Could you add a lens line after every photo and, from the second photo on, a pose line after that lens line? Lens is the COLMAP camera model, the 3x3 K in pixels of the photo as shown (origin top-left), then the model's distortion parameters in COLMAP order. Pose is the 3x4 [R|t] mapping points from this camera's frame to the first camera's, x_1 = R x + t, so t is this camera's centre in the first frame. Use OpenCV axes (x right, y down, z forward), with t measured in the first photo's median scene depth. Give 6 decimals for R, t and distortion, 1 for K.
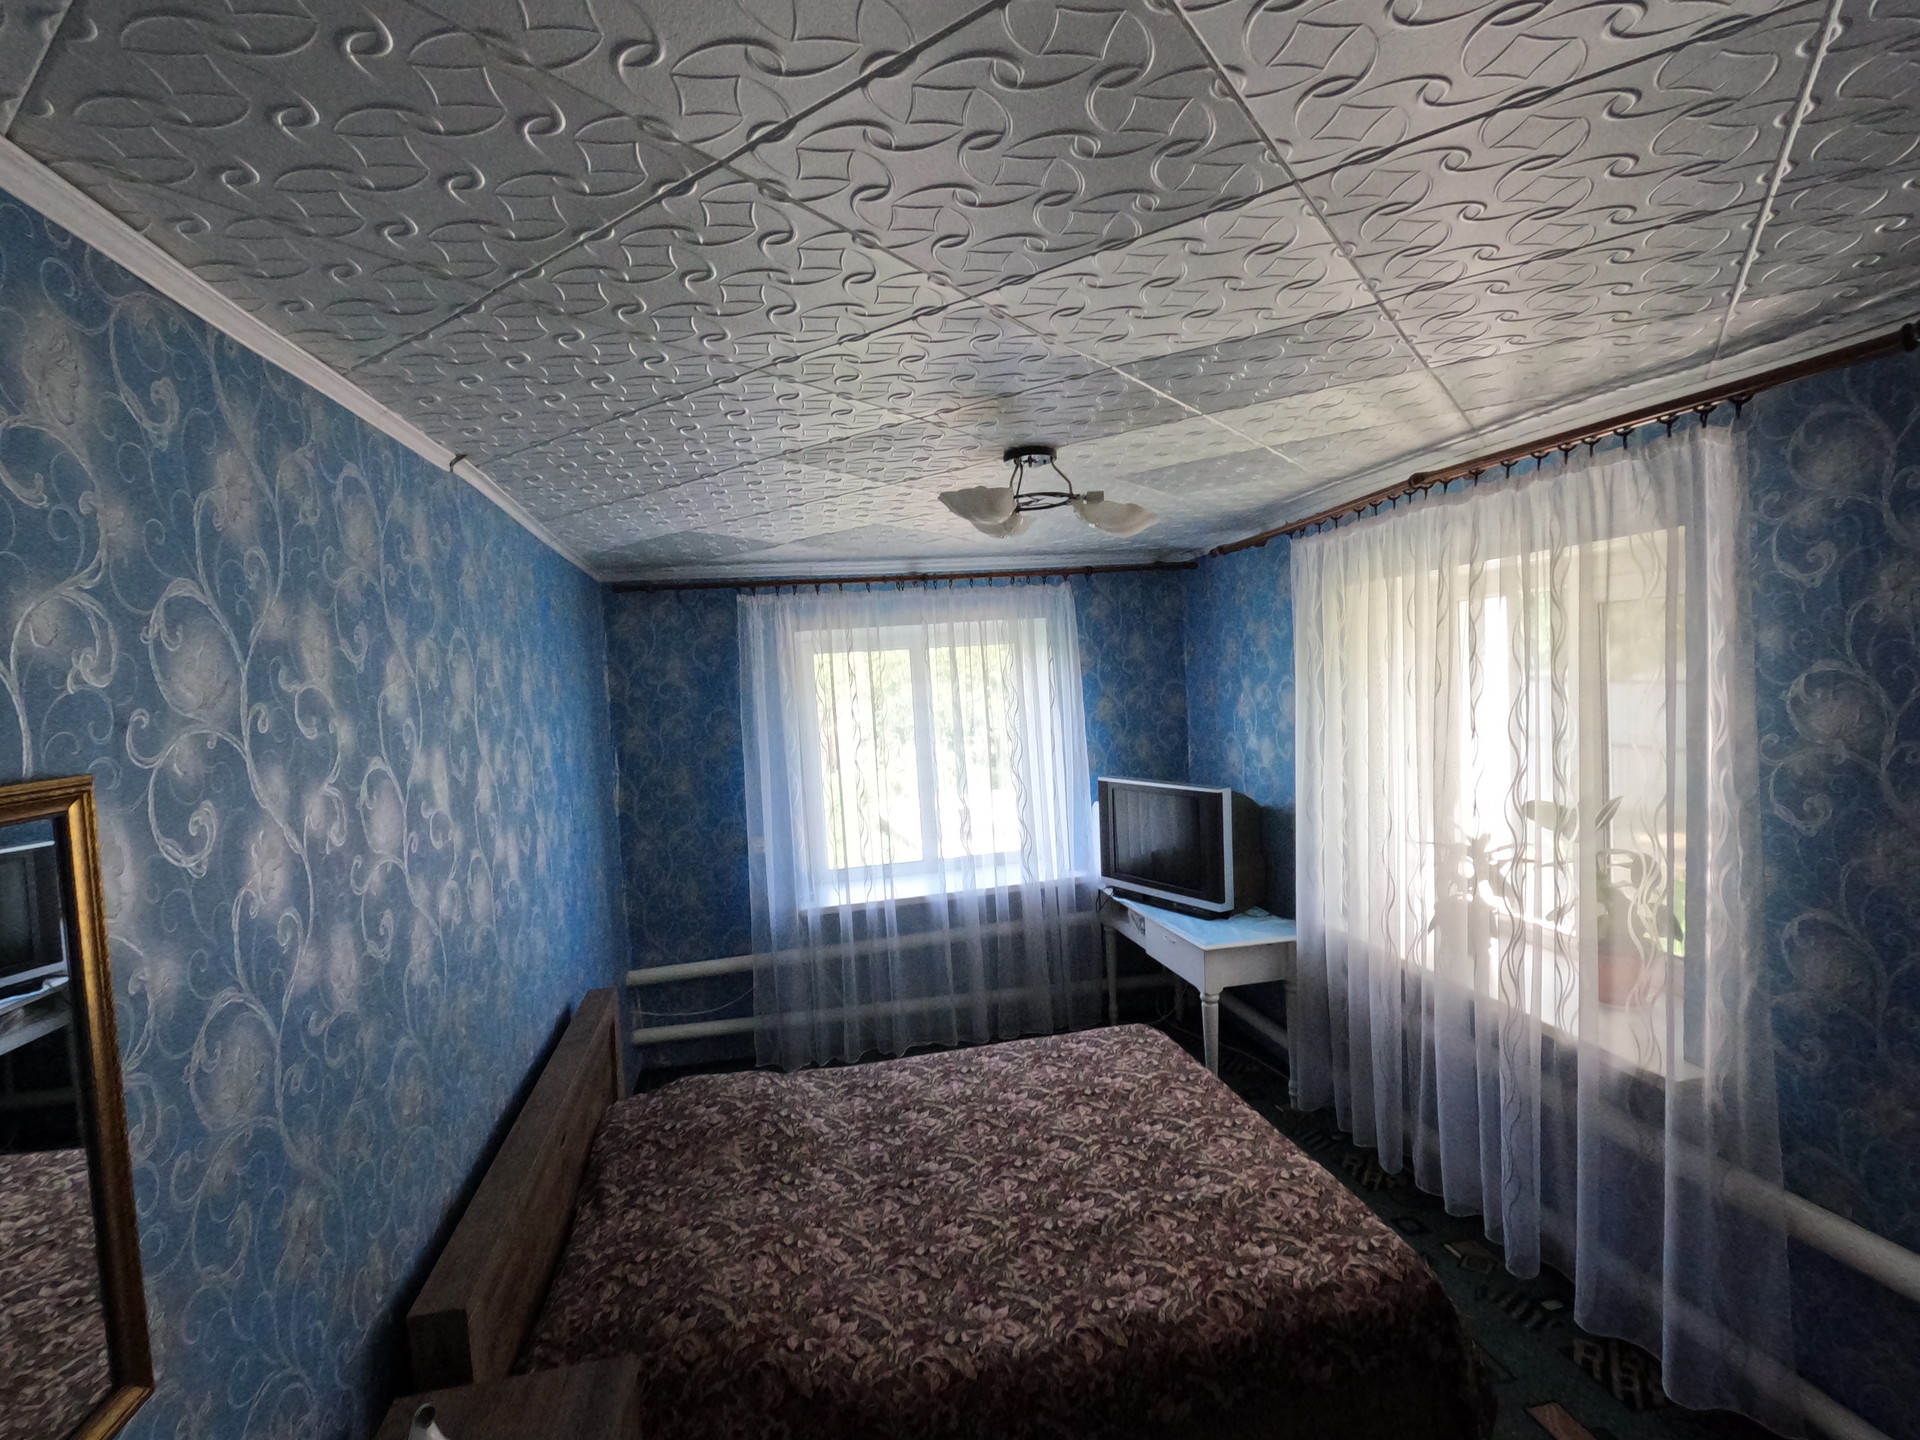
lens RADIAL K [[906.0, 0, 953.8], [0, 906.0, 723.2], [0, 0, 1]] dist [-0.005180, 0.000568]
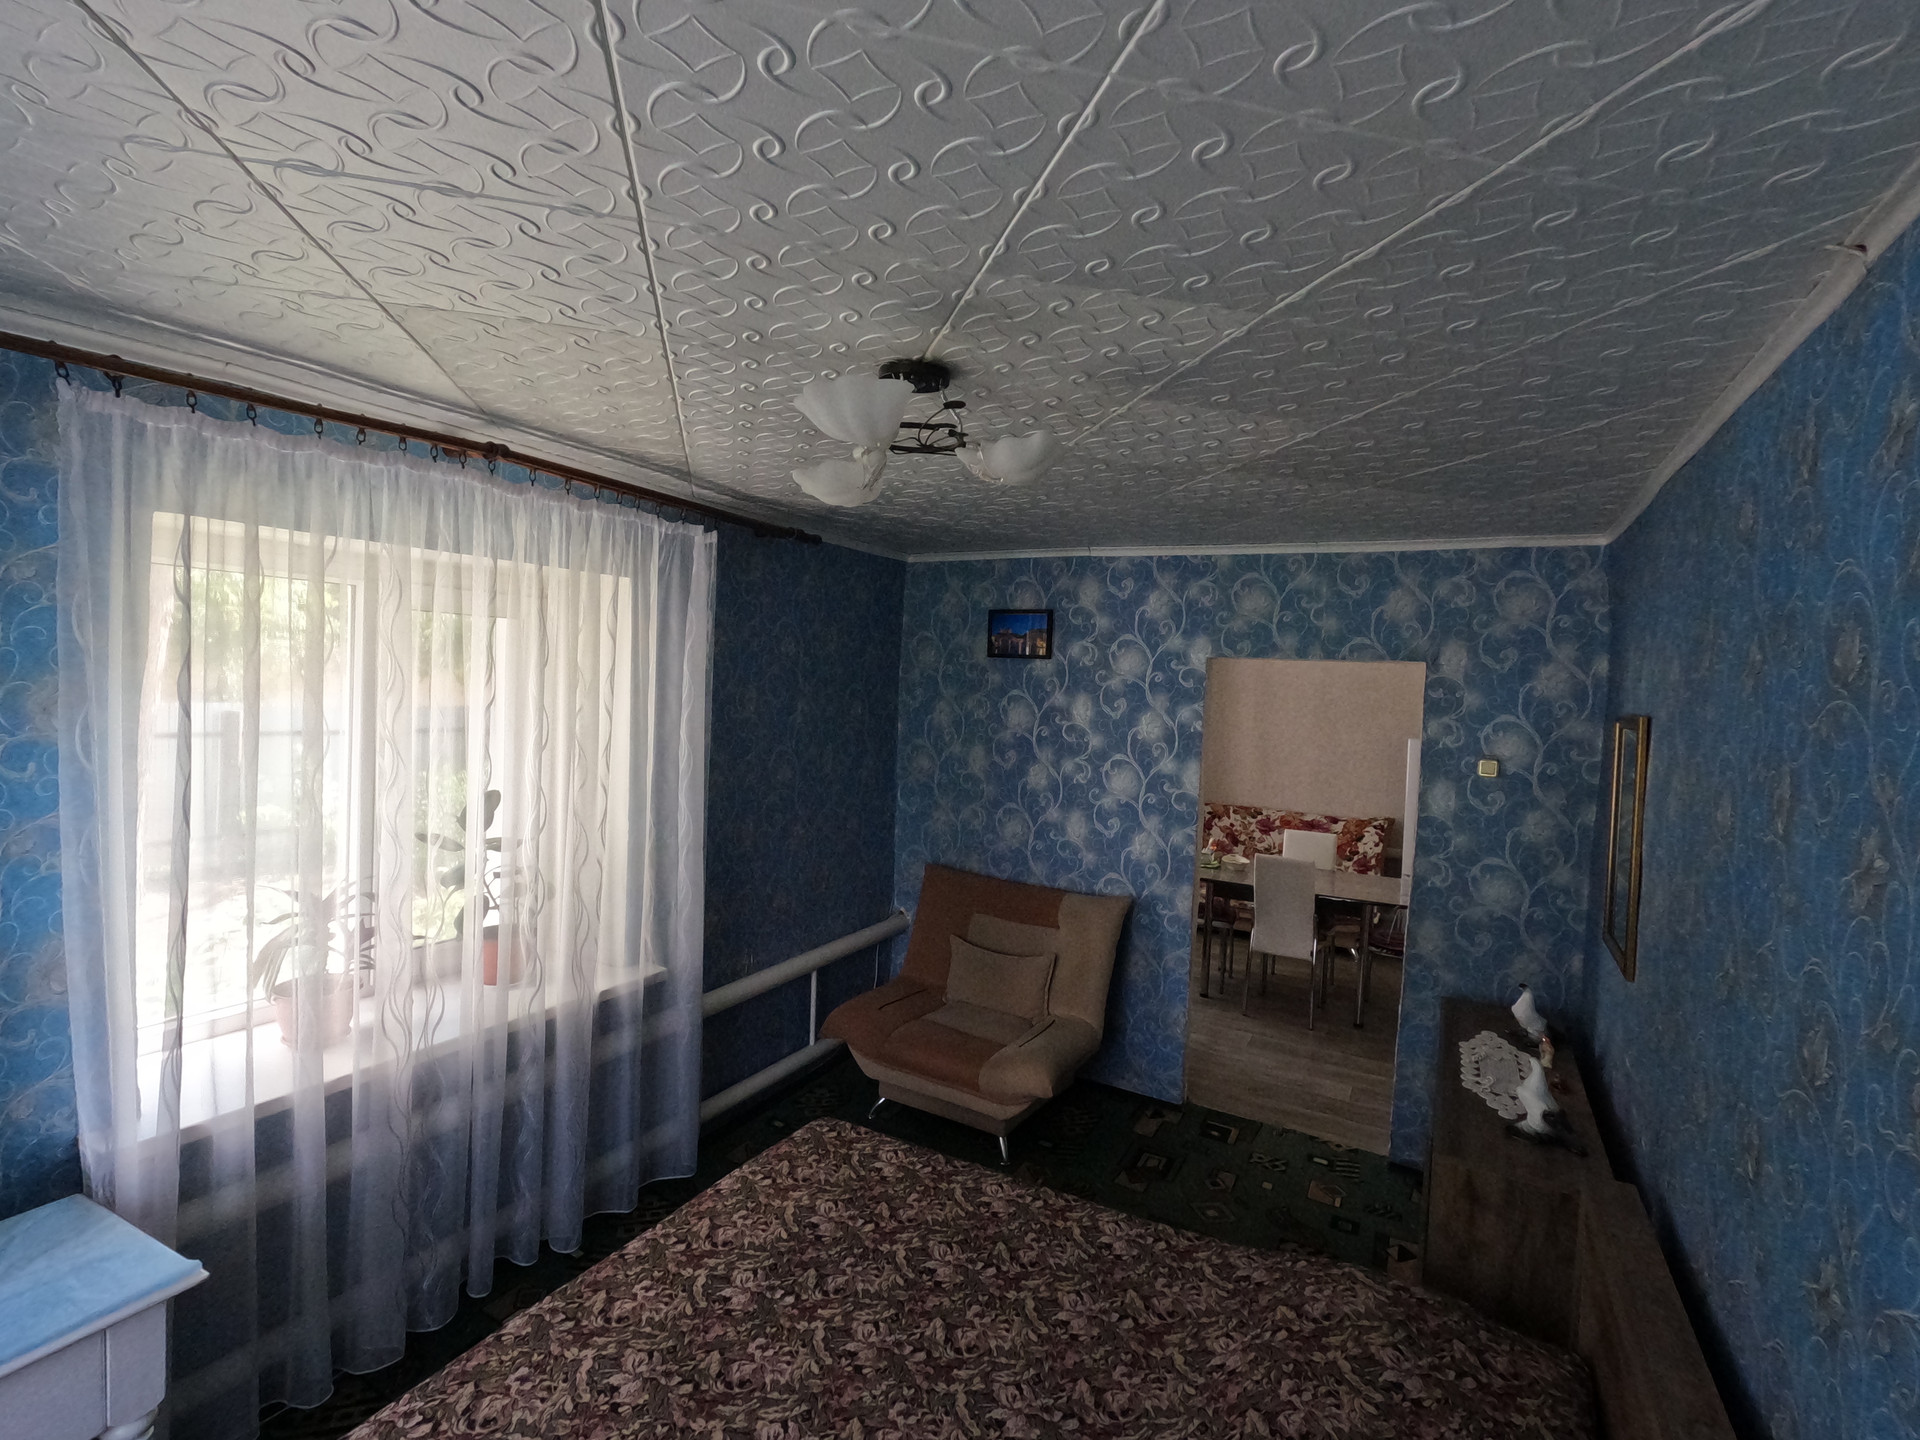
lens RADIAL K [[933.2, 0, 960.0], [0, 933.2, 720.0], [0, 0, 1]] dist [-0.001159, -0.000191]
pose [[-0.773256, -0.007387, 0.634051, -0.397255], [0.035324, 0.997878, 0.054705, -0.049880], [-0.633110, 0.064698, -0.771354, 1.451638]]
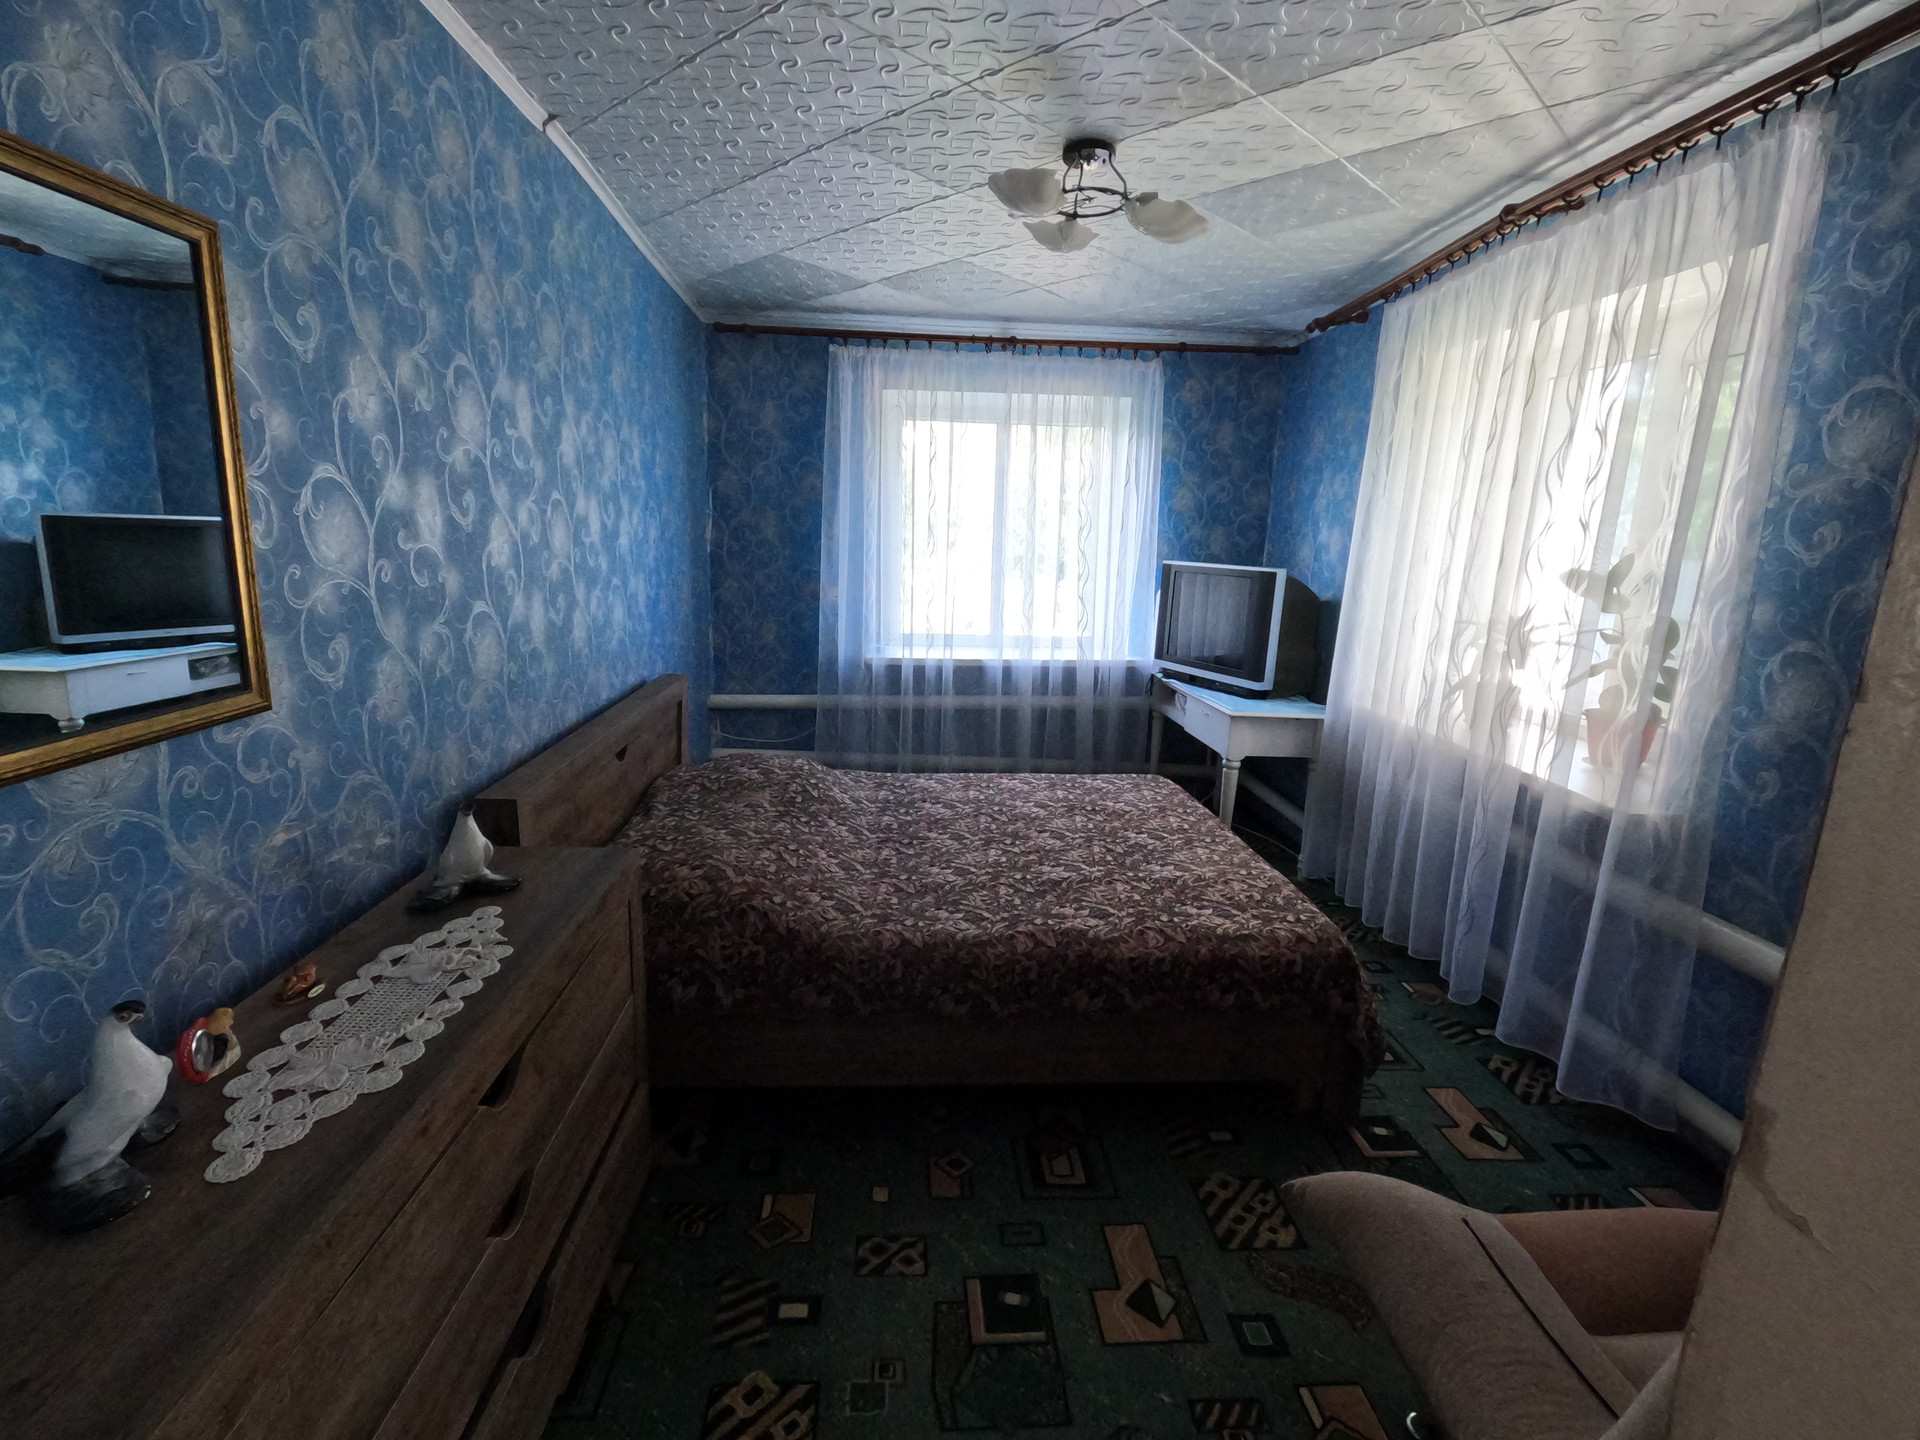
lens RADIAL K [[906.0, 0, 953.8], [0, 906.0, 723.2], [0, 0, 1]] dist [-0.005180, 0.000568]
pose [[0.985458, 0.117425, -0.122815, 0.120617], [-0.097126, 0.982343, 0.159901, 0.161911], [0.139423, -0.145647, 0.979463, -0.083405]]
